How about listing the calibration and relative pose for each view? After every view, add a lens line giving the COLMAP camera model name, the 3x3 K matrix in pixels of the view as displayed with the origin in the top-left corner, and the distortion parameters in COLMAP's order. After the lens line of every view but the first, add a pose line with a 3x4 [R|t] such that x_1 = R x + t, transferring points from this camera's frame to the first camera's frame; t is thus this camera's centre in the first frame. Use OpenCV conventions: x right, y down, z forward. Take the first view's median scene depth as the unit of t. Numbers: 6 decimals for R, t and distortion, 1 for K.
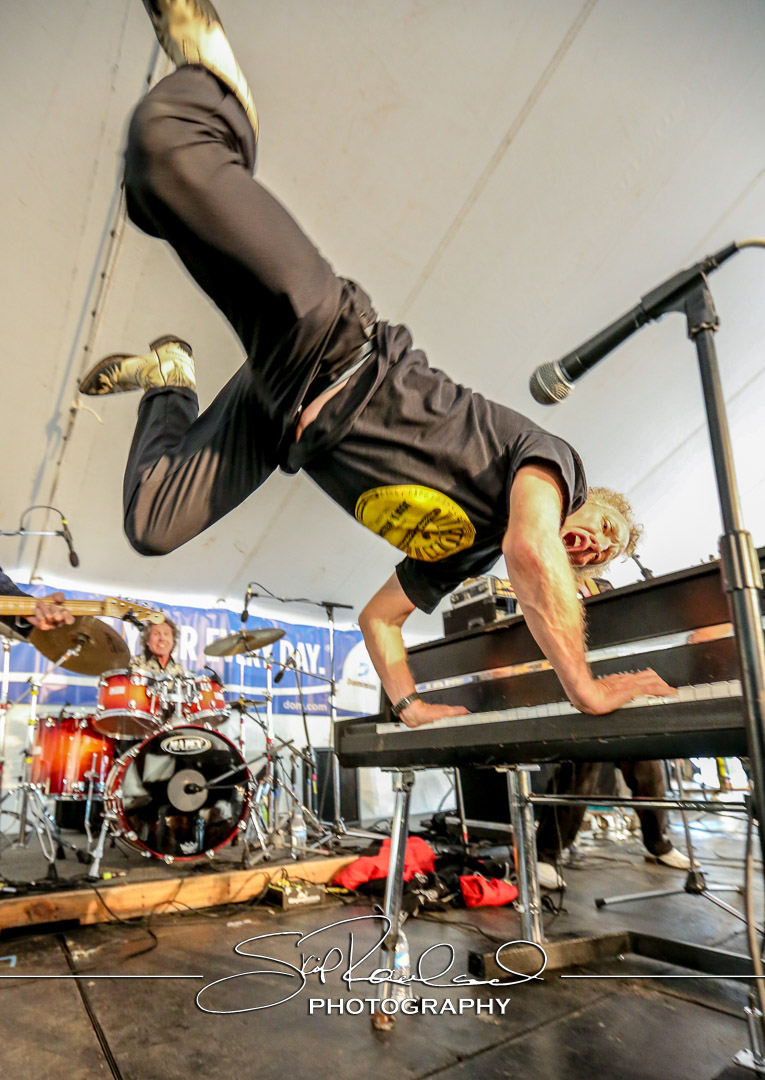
lens RADIAL K [[565.3, 0, 358.7], [0, 565.3, 635.8], [0, 0, 1]] dist [-0.054956, 0.002824]
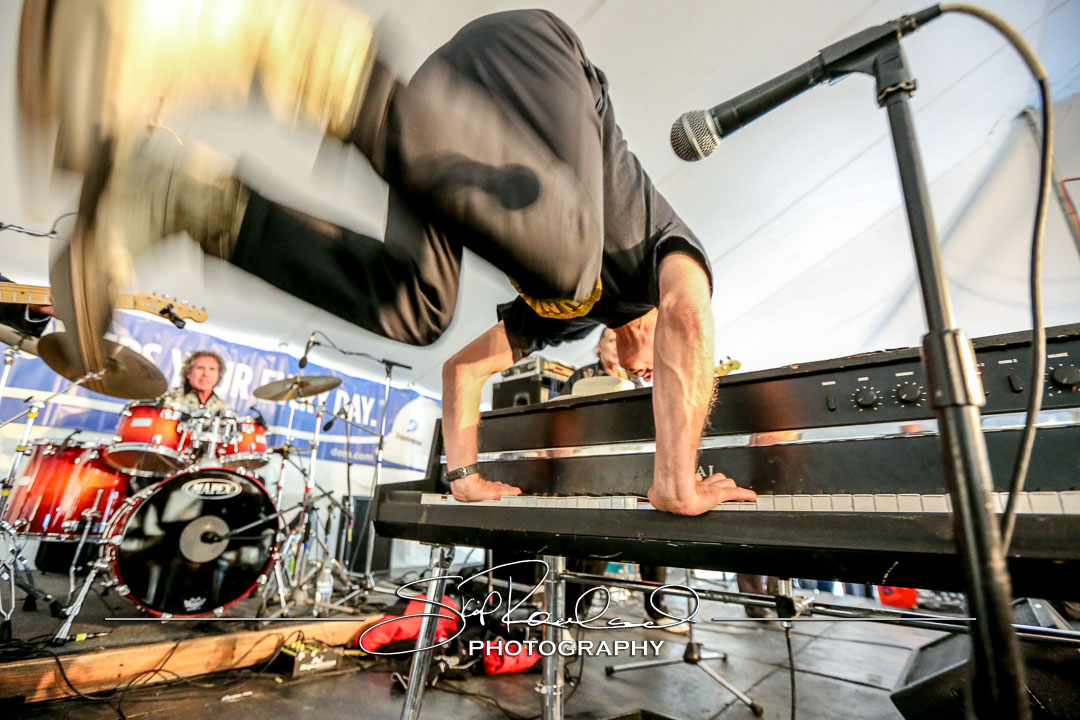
lens RADIAL K [[479.5, 0, 532.6], [0, 479.5, 356.2], [0, 0, 1]] dist [-0.036134, 0.006229]
pose [[0.962838, 0.139674, 0.231157, -0.004026], [-0.117413, 0.987251, -0.107472, -0.003030], [-0.243221, 0.076337, 0.966962, 0.092053]]
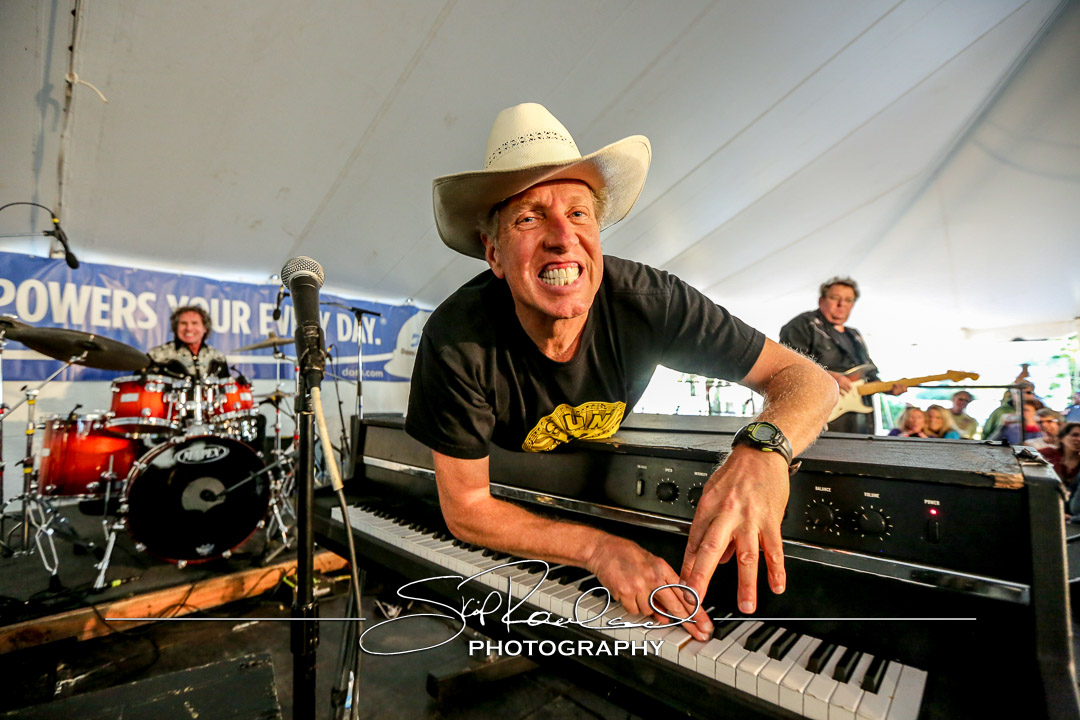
lens RADIAL K [[479.5, 0, 533.5], [0, 479.5, 359.4], [0, 0, 1]] dist [-0.036134, 0.006229]
pose [[0.980542, 0.034632, 0.193233, 0.128218], [-0.065601, 0.985536, 0.156255, -0.162814], [-0.185026, -0.165891, 0.968631, 0.061583]]
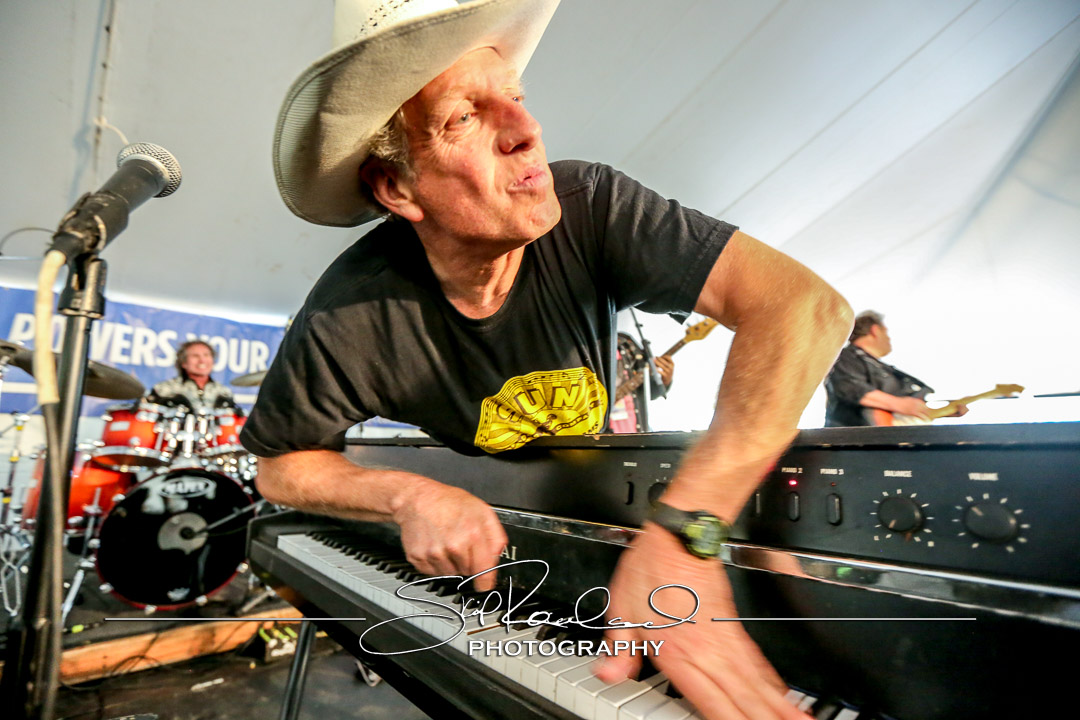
lens RADIAL K [[479.5, 0, 531.8], [0, 479.5, 355.9], [0, 0, 1]] dist [-0.036134, 0.006229]
pose [[0.991078, 0.054767, 0.121508, 0.186199], [-0.059558, 0.997570, 0.036154, -0.103603], [-0.119232, -0.043068, 0.991932, 0.124276]]
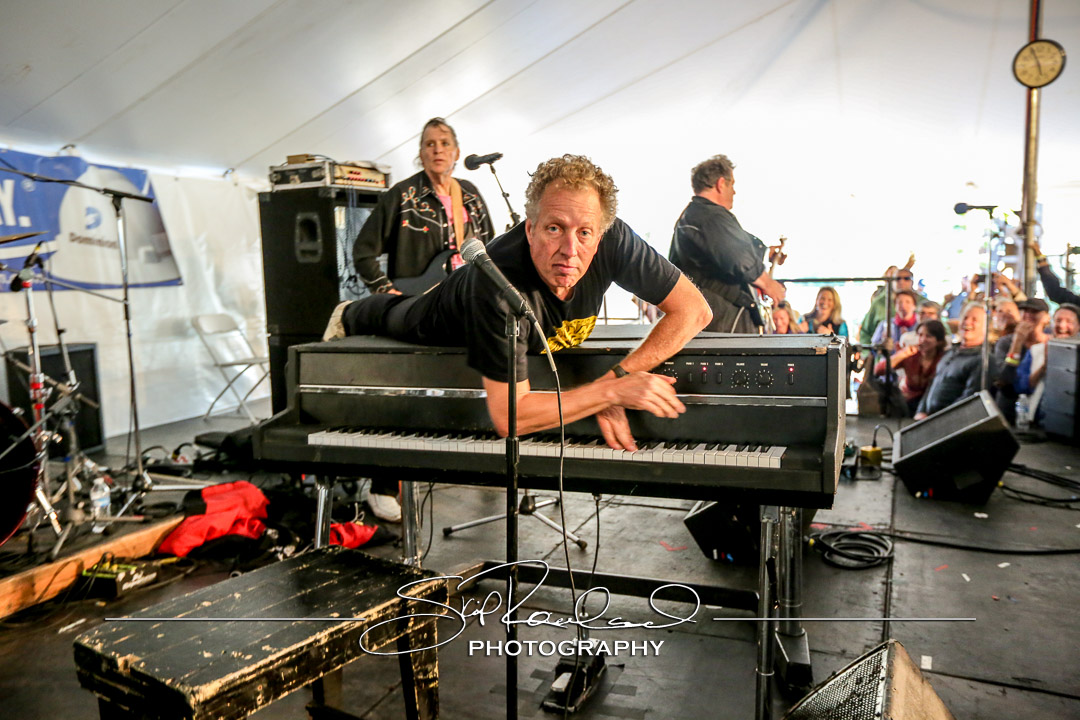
lens RADIAL K [[866.2, 0, 532.4], [0, 866.2, 356.2], [0, 0, 1]] dist [0.029157, 0.040641]
pose [[0.833627, -0.052538, 0.549823, -0.295071], [-0.114580, 0.957360, 0.265203, -0.271325], [-0.540312, -0.284080, 0.792062, -0.285322]]
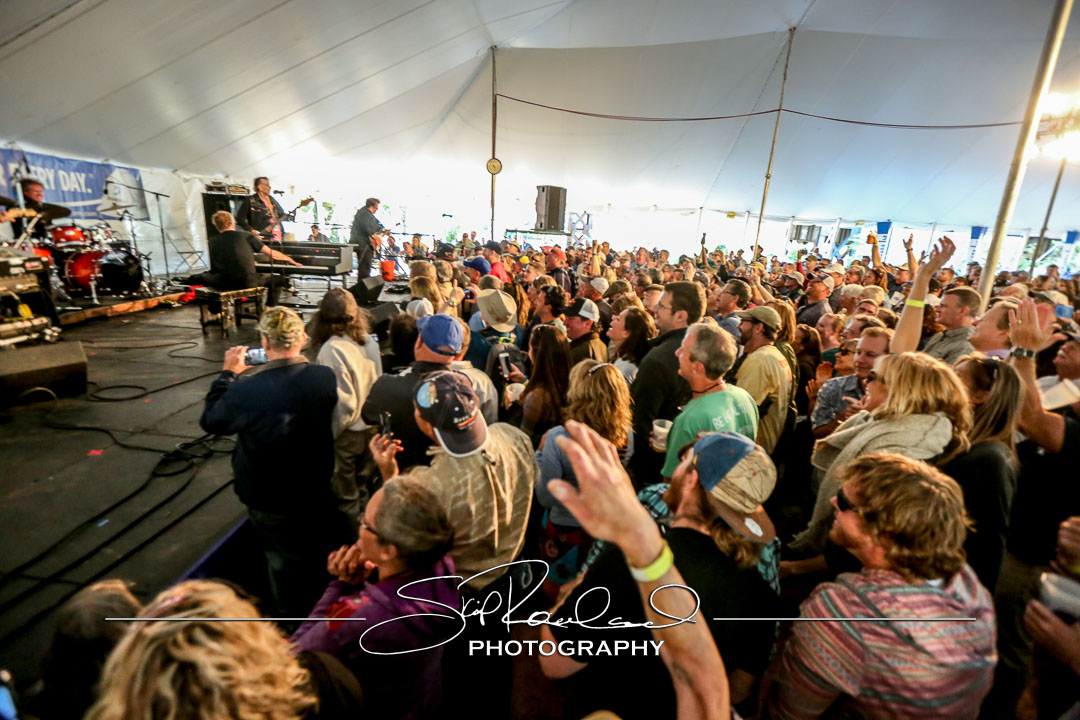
lens RADIAL K [[479.5, 0, 532.2], [0, 479.5, 351.7], [0, 0, 1]] dist [-0.036134, 0.006229]
pose [[0.599418, -0.148803, 0.786483, -0.970601], [-0.240073, 0.903911, 0.353992, -0.686191], [-0.763586, -0.401003, 0.506096, -1.904301]]
